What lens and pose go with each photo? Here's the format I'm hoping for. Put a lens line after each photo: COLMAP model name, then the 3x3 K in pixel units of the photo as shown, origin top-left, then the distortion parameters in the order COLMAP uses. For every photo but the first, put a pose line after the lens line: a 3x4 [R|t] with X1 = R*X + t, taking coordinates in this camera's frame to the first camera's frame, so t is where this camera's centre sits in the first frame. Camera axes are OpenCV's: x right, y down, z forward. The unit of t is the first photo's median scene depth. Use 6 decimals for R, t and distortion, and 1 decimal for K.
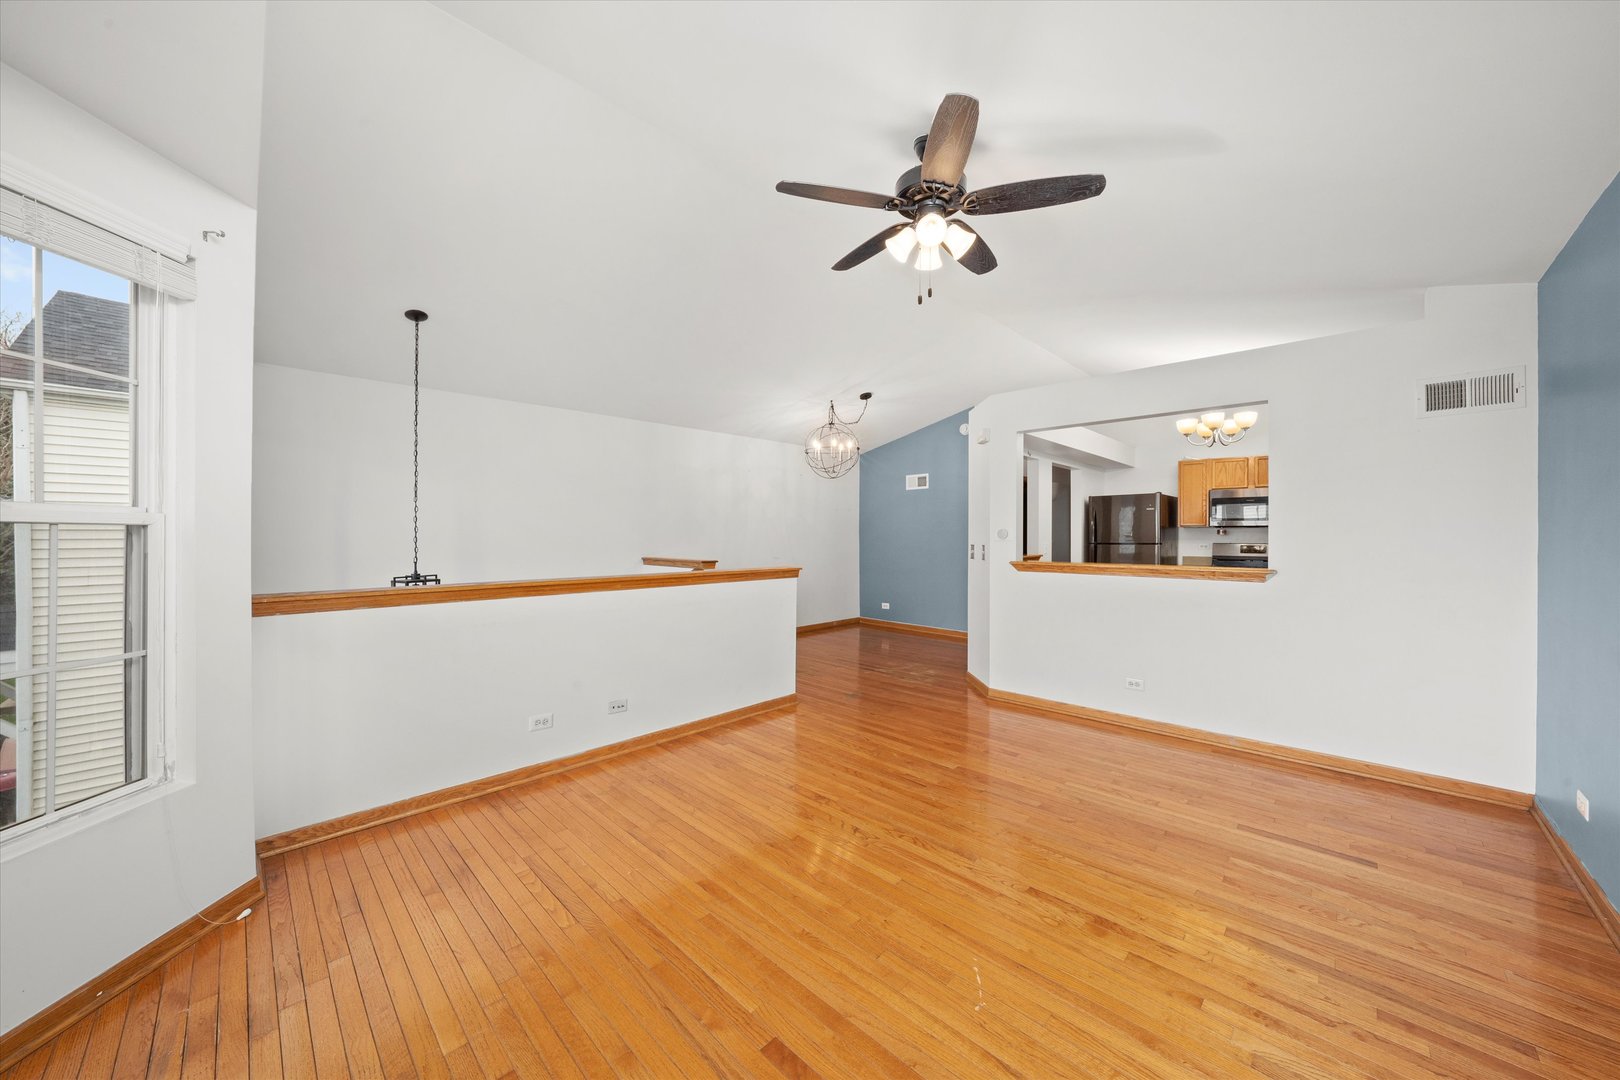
lens RADIAL K [[582.6, 0, 787.0], [0, 582.6, 534.5], [0, 0, 1]] dist [-0.015753, 0.000039]
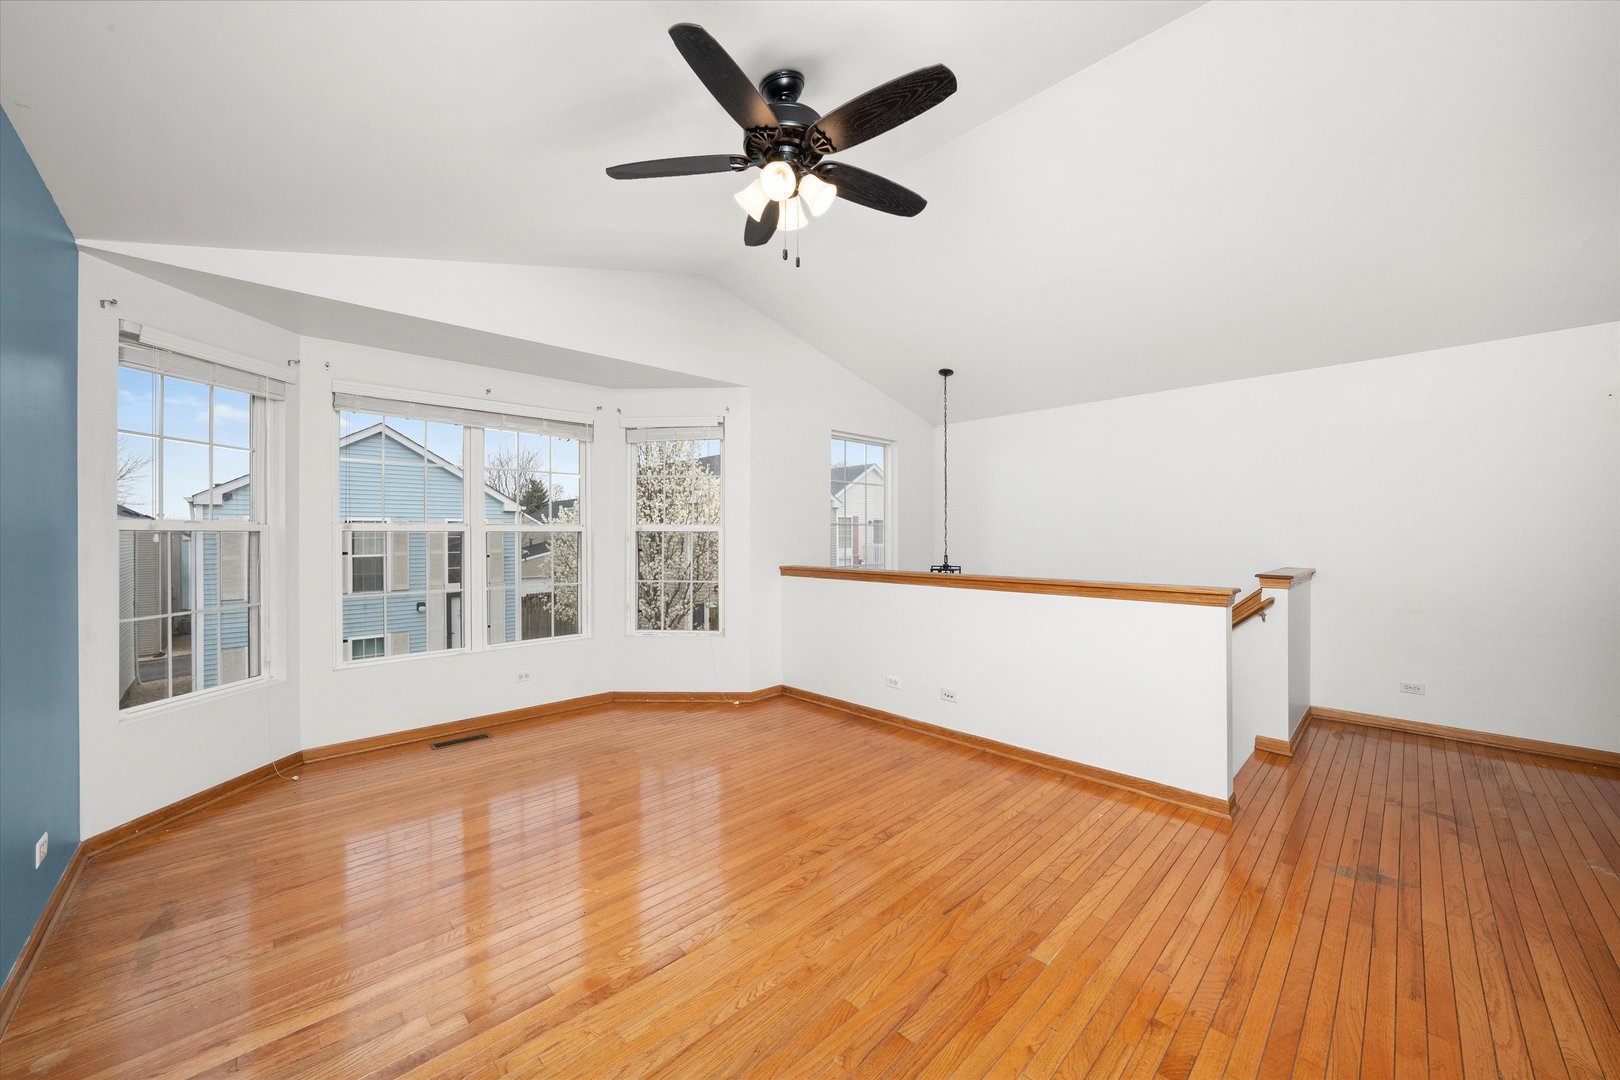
lens RADIAL K [[582.6, 0, 787.0], [0, 582.6, 534.5], [0, 0, 1]] dist [-0.015753, 0.000039]
pose [[-0.027844, -0.004807, -0.999601, 0.889471], [0.002987, 0.999984, -0.004892, 0.005277], [0.999608, -0.003122, -0.027829, 0.830009]]
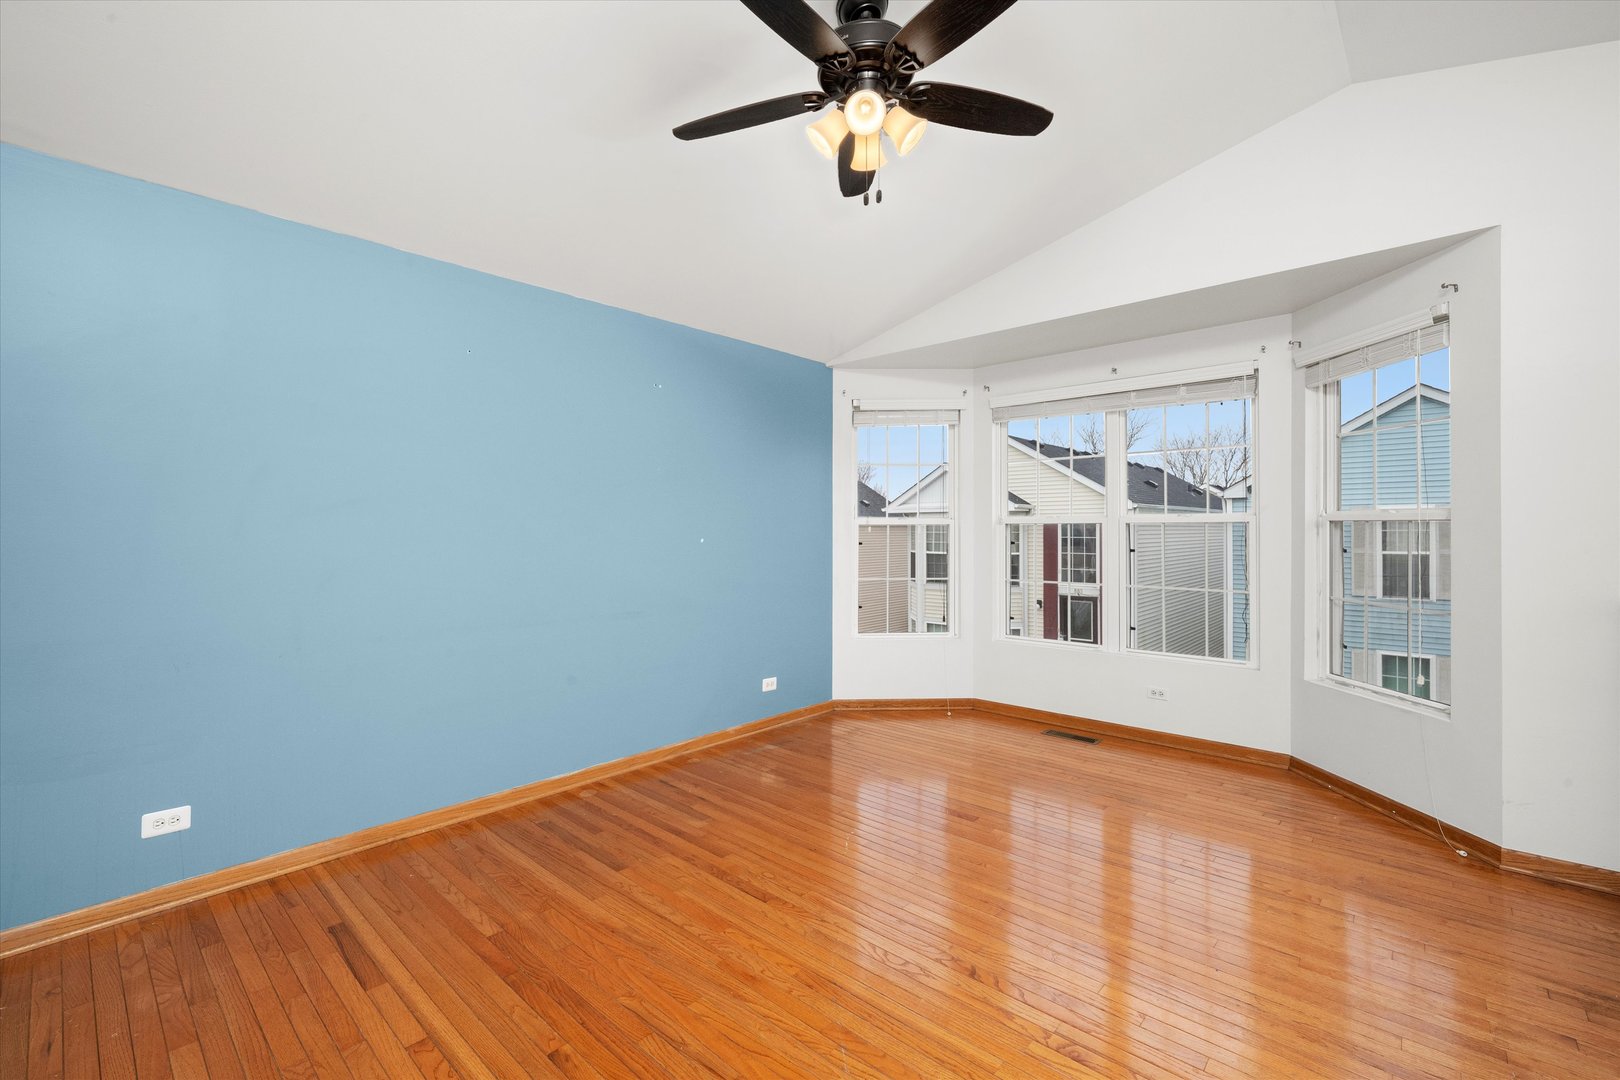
lens RADIAL K [[673.3, 0, 817.9], [0, 673.3, 531.2], [0, 0, 1]] dist [-0.014520, -0.000093]
pose [[-0.996844, -0.002238, -0.079354, 0.303304], [-0.002373, 0.999996, 0.001613, 0.005127], [0.079350, 0.001797, -0.996845, 1.476469]]
